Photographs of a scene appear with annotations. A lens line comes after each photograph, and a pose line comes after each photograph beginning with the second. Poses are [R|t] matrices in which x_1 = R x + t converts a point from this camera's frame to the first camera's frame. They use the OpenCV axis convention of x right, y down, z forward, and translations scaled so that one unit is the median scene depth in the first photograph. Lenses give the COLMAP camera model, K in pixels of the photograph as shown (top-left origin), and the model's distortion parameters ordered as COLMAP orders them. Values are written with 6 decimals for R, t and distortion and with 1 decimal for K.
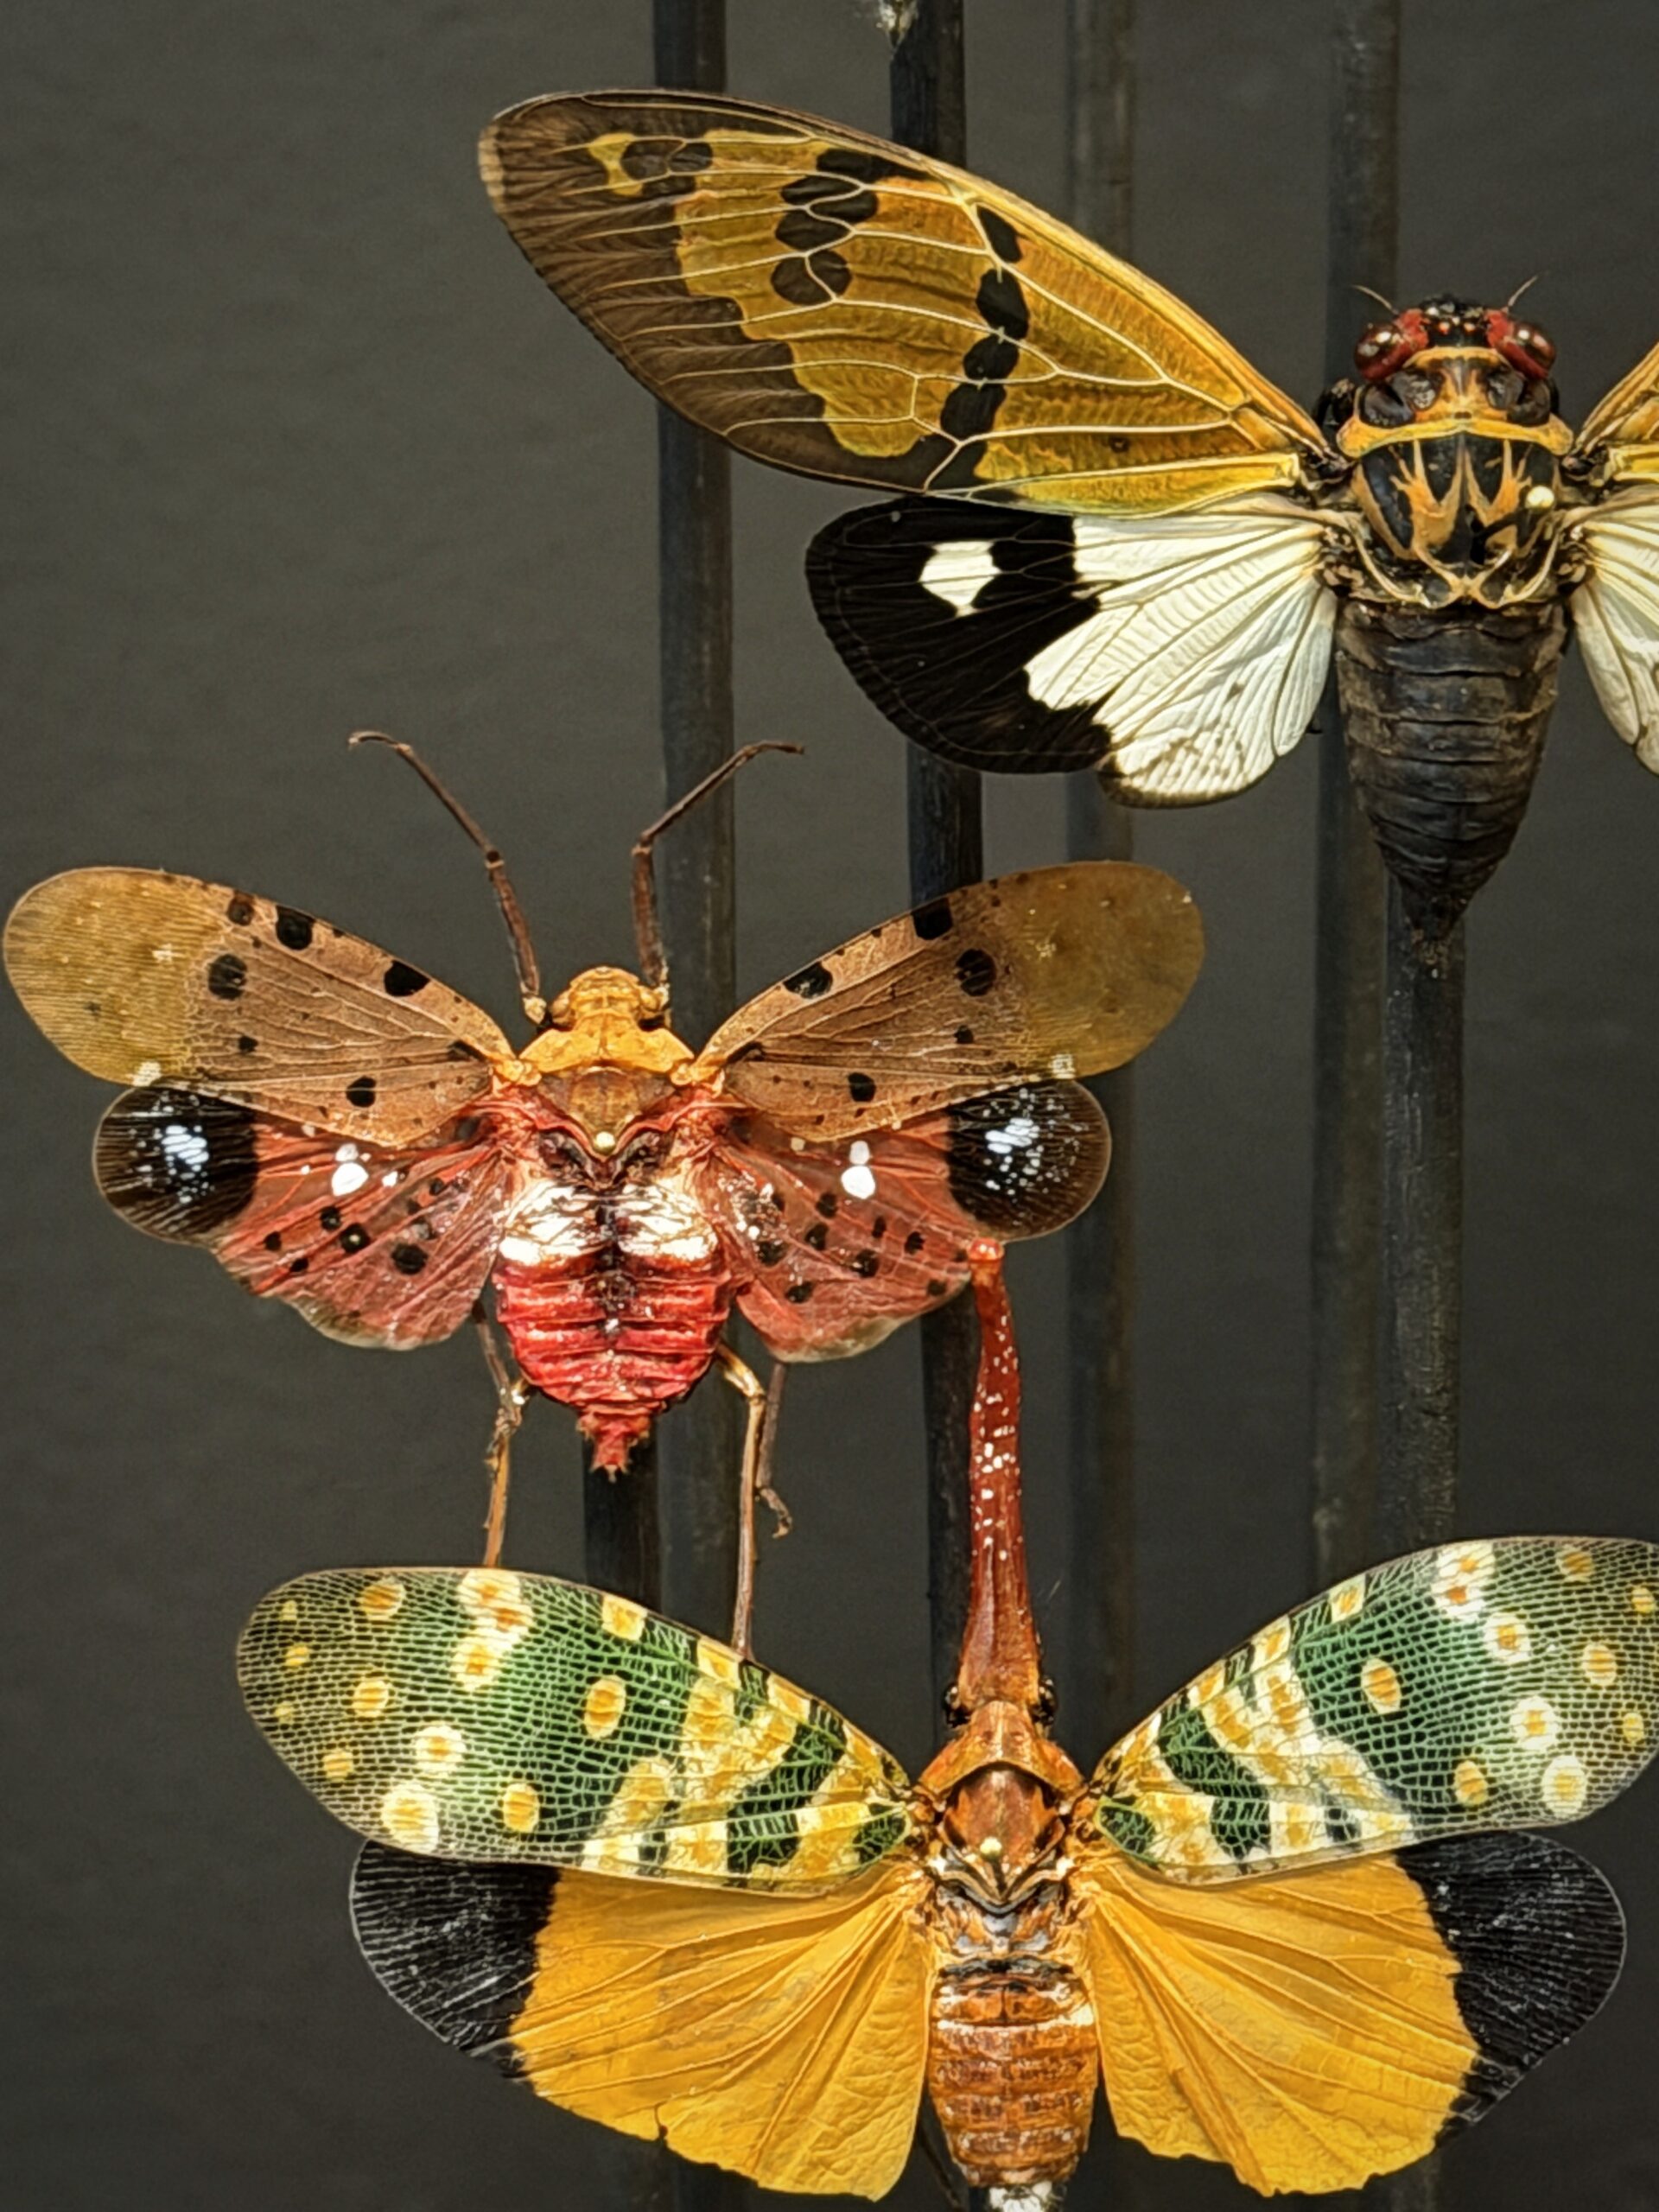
lens RADIAL K [[8603.2, 0, 814.9], [0, 8603.2, 1199.3], [0, 0, 1]] dist [0.114631, 0.000000]
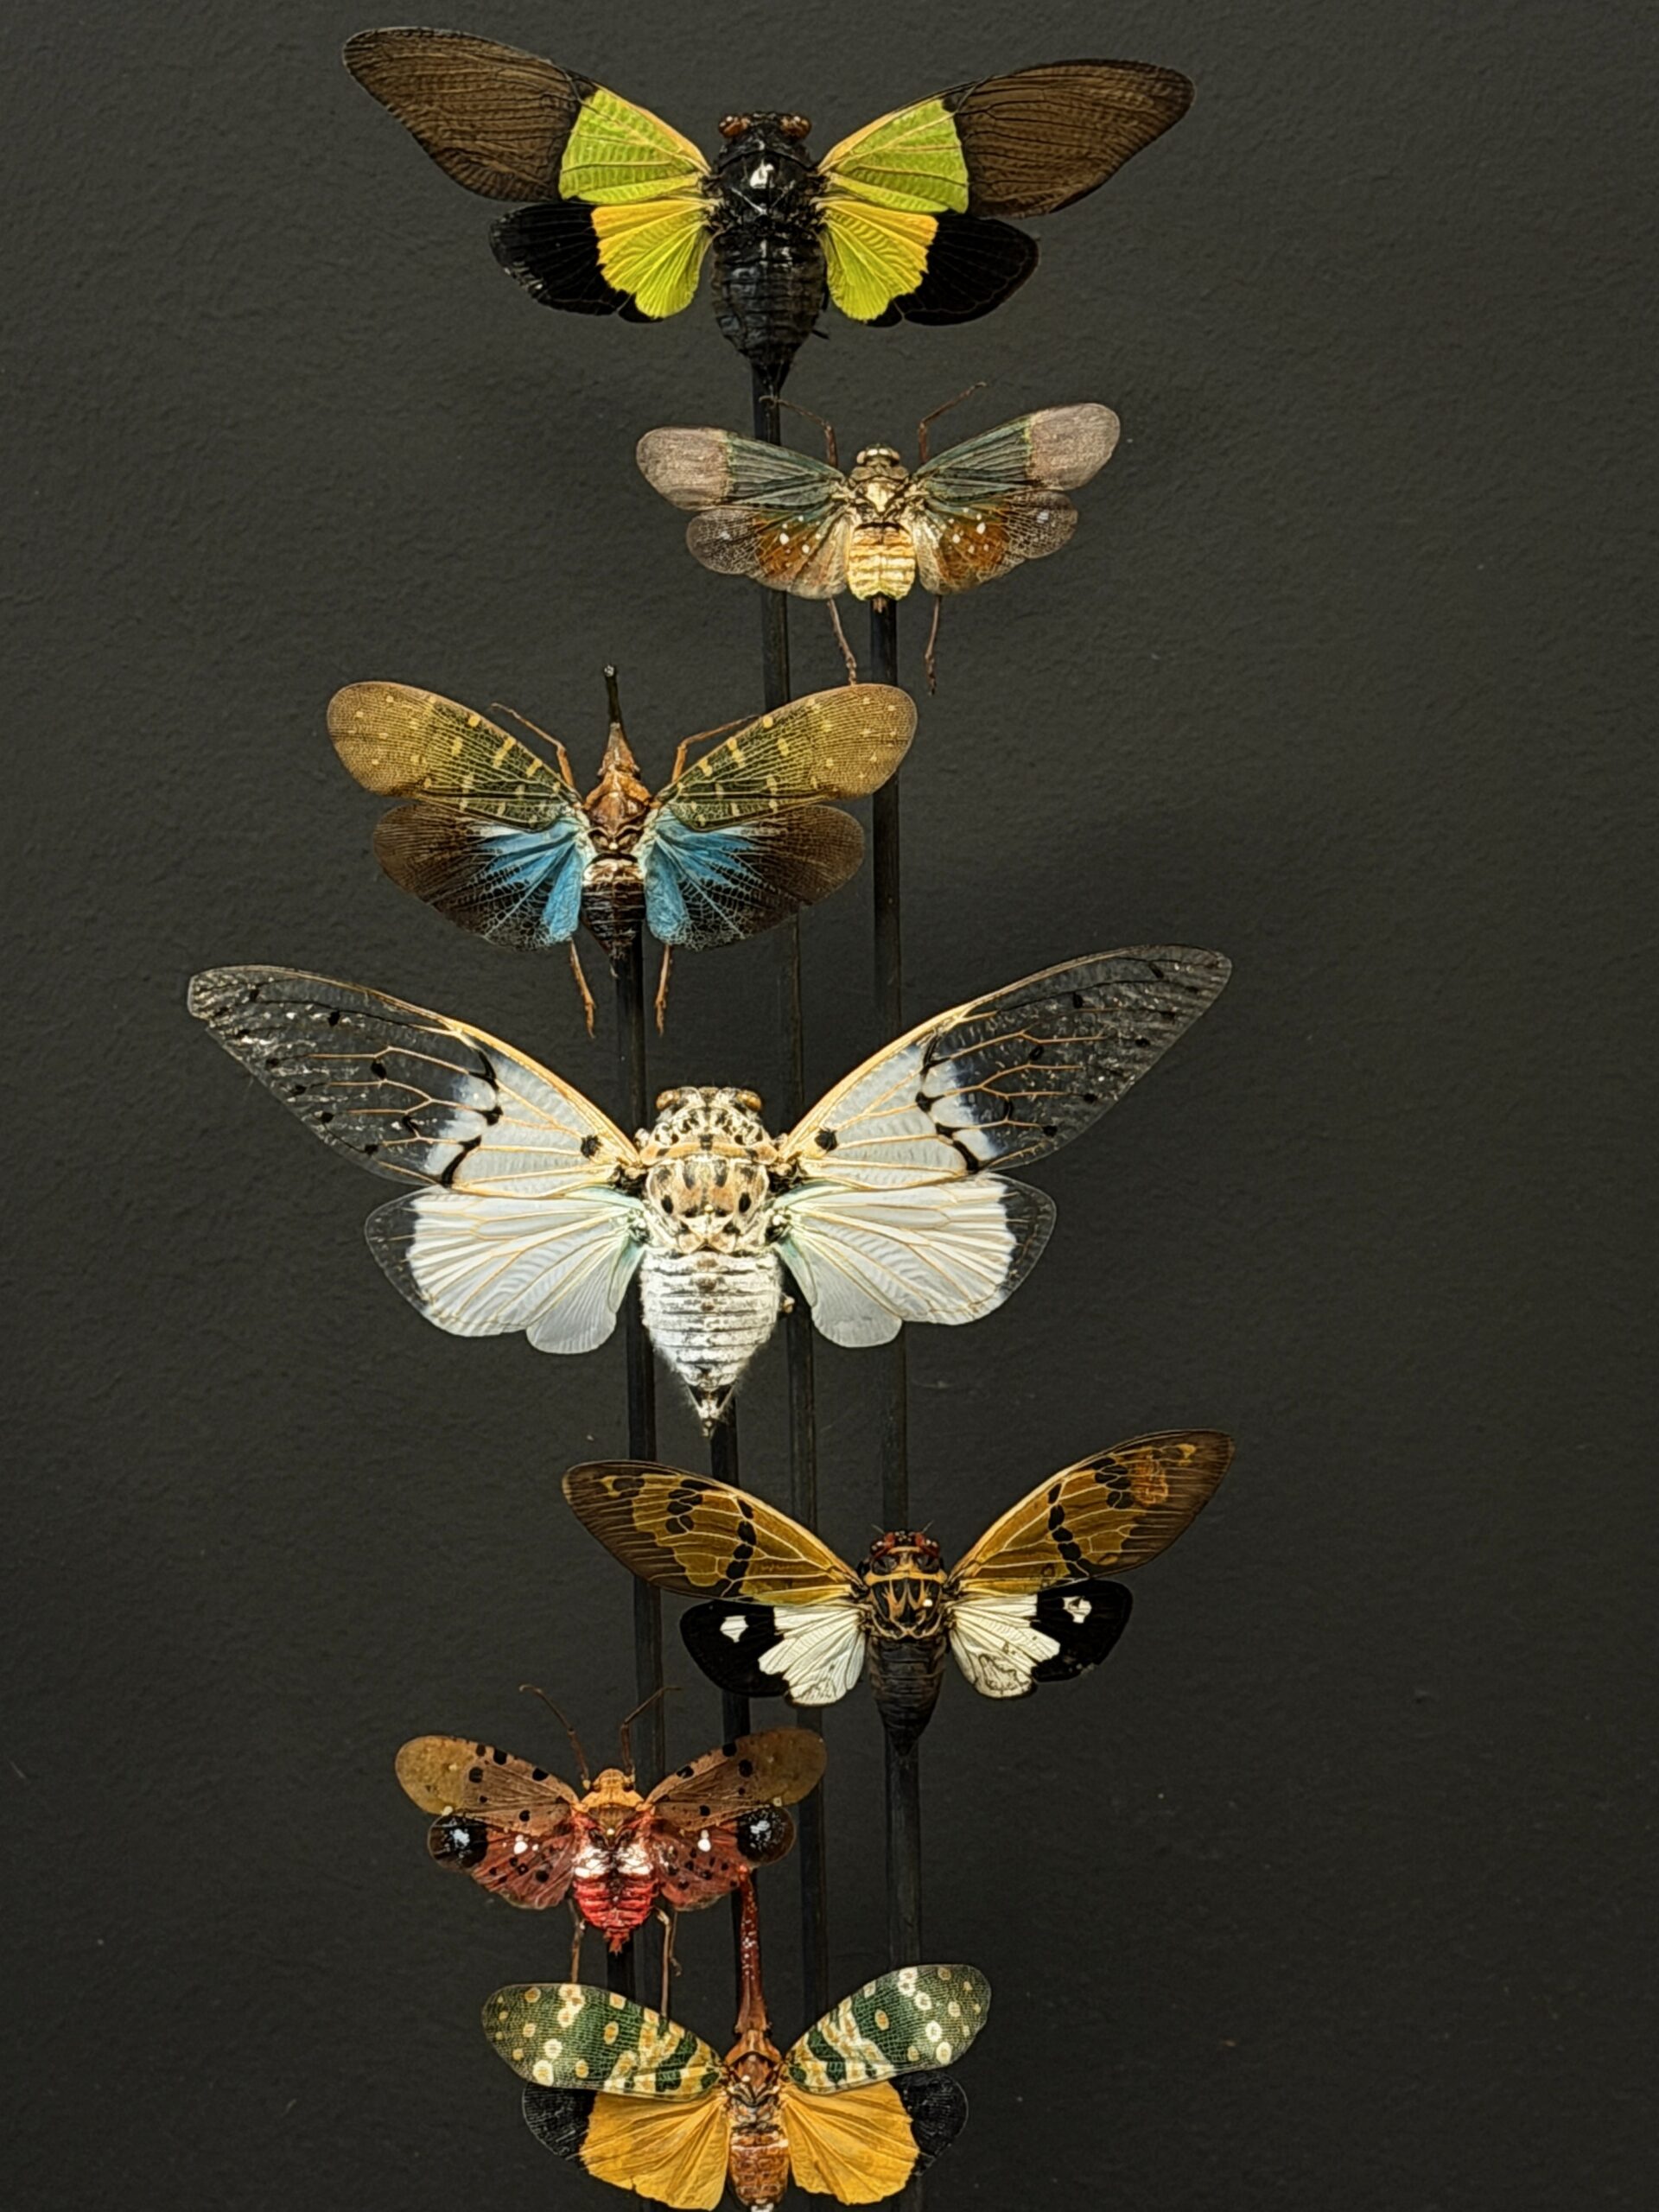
lens RADIAL K [[5951.3, 0, 839.4], [0, 5951.3, 1125.8], [0, 0, 1]] dist [0.123992, 0.000000]
pose [[0.999836, -0.018012, -0.002007, 0.058426], [0.017634, 0.992418, -0.121636, 0.002451], [0.004183, 0.121581, 0.992573, -0.965062]]
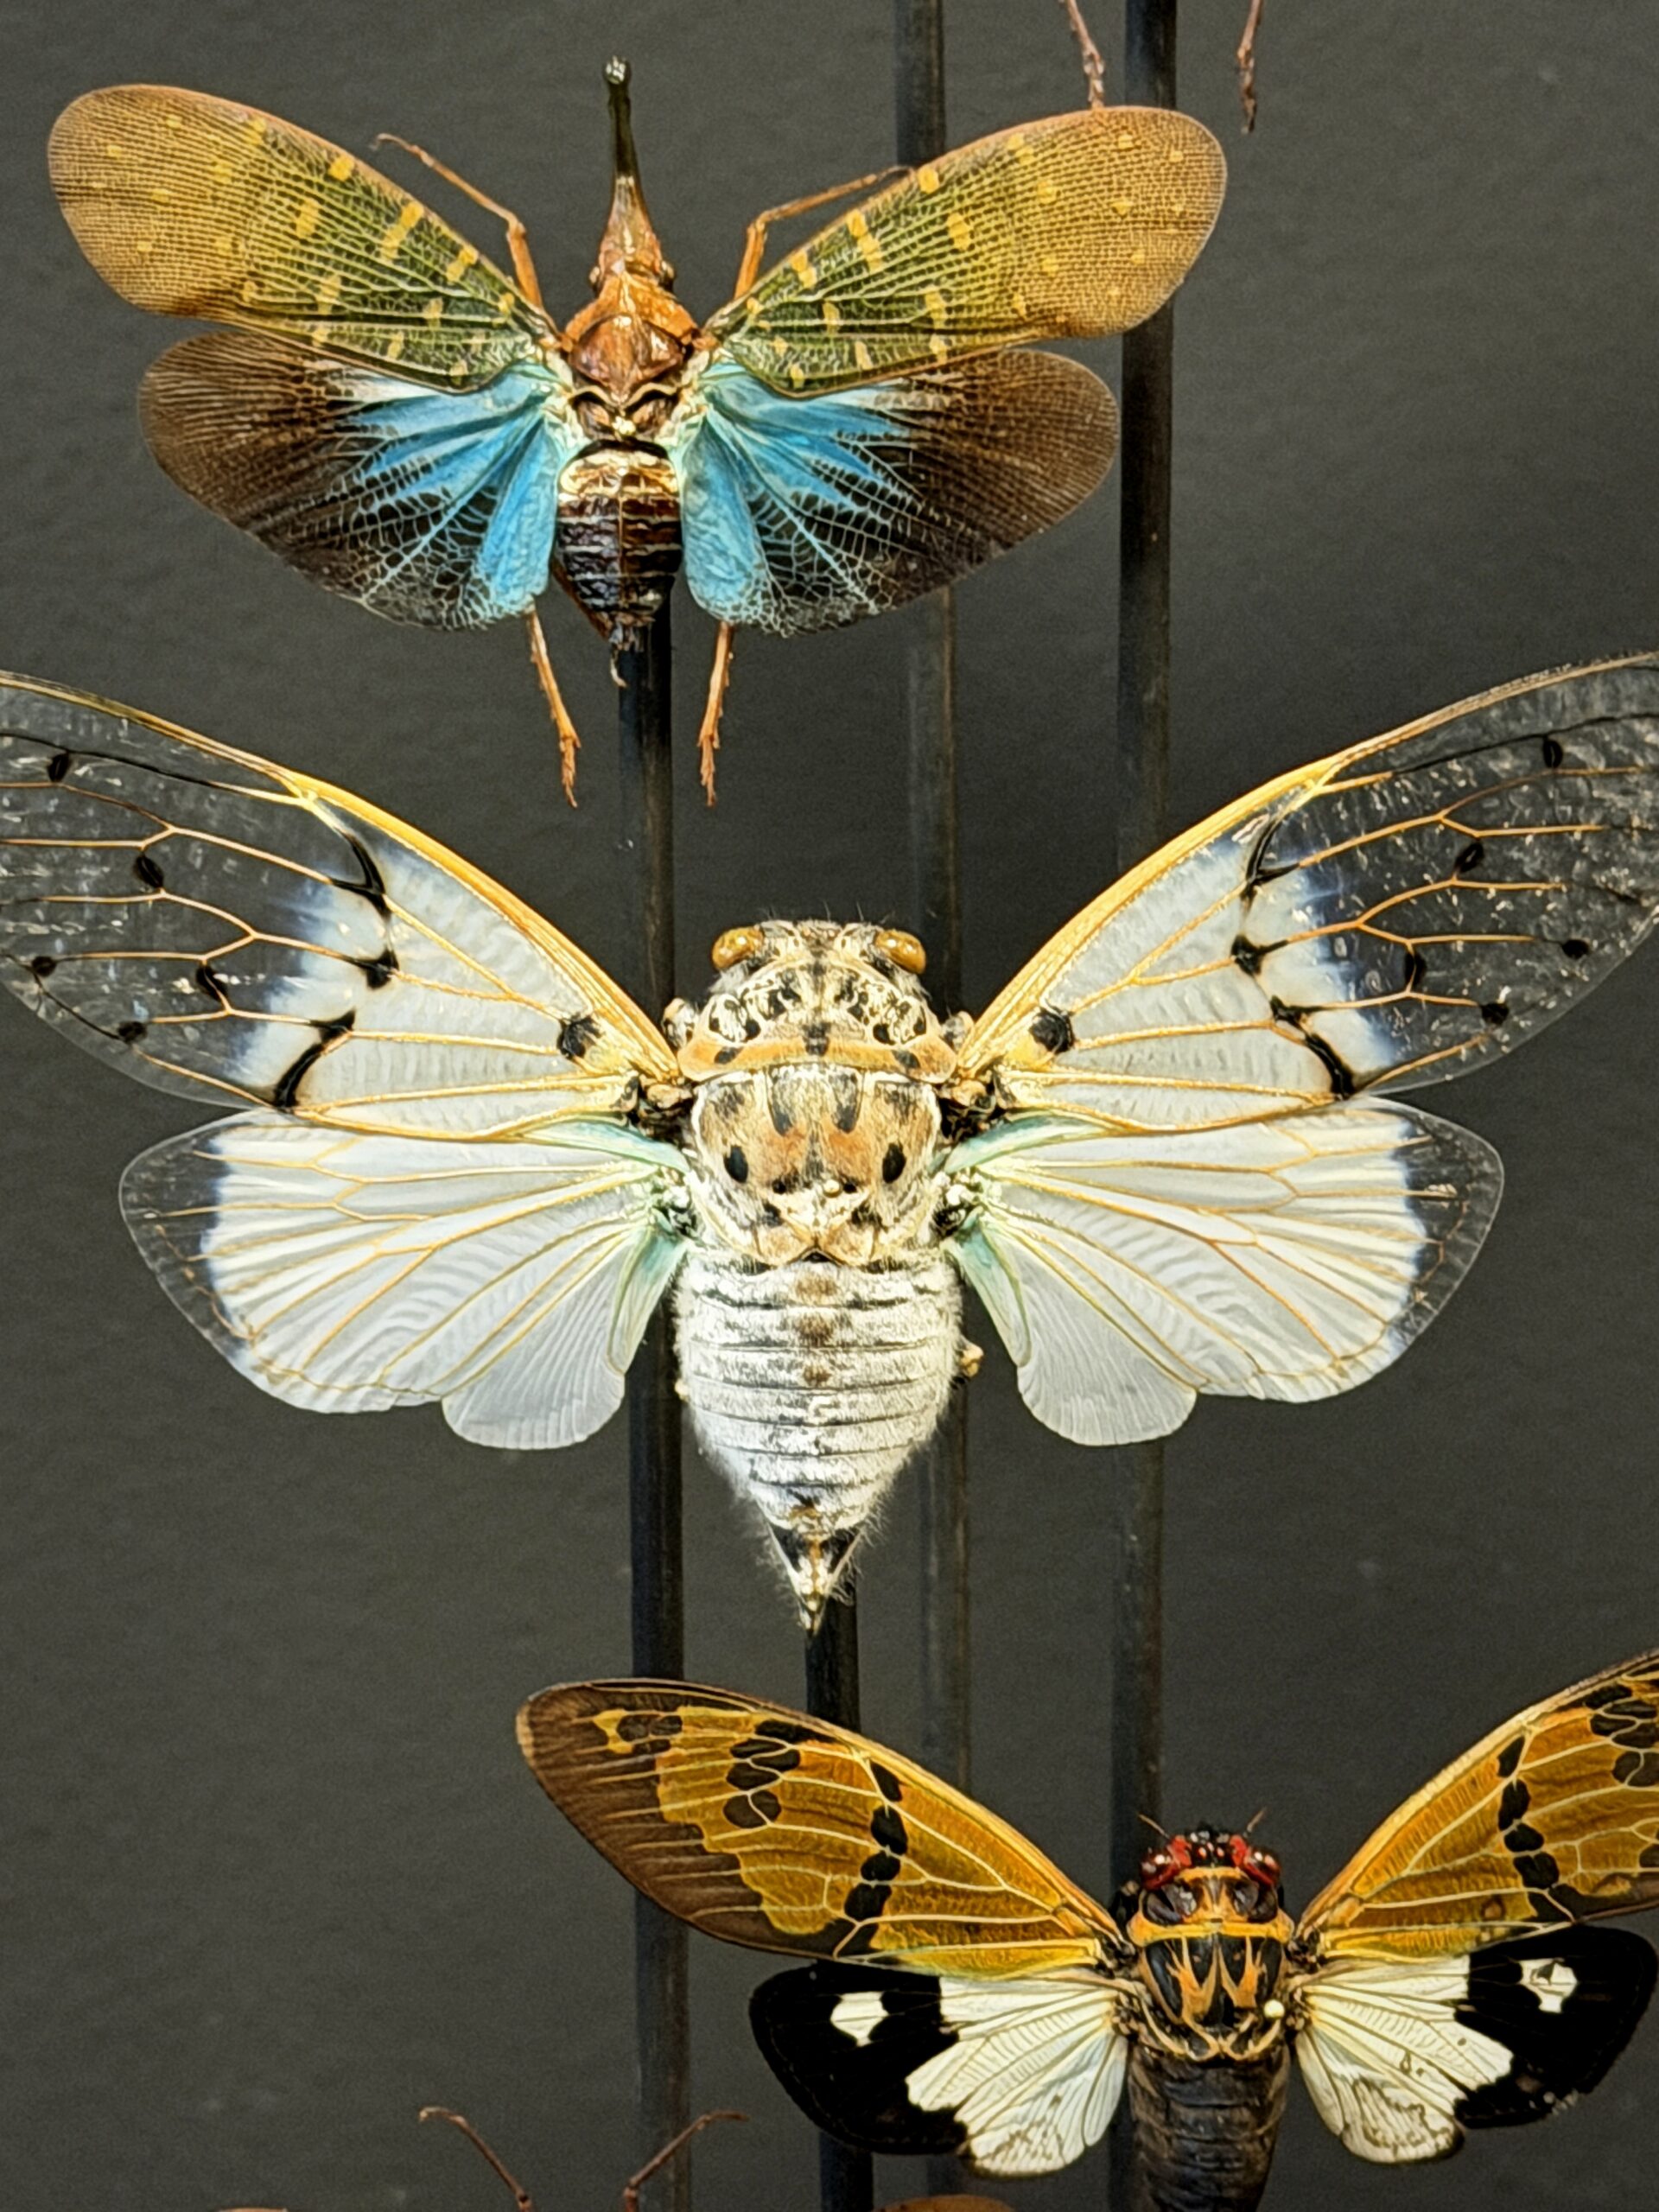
lens RADIAL K [[6670.8, 0, 846.3], [0, 6670.8, 1094.3], [0, 0, 1]] dist [0.126090, 0.000000]
pose [[0.999581, -0.005406, 0.028428, -0.015487], [0.006986, 0.998419, -0.055774, -0.162257], [-0.028081, 0.055949, 0.998039, -0.096311]]
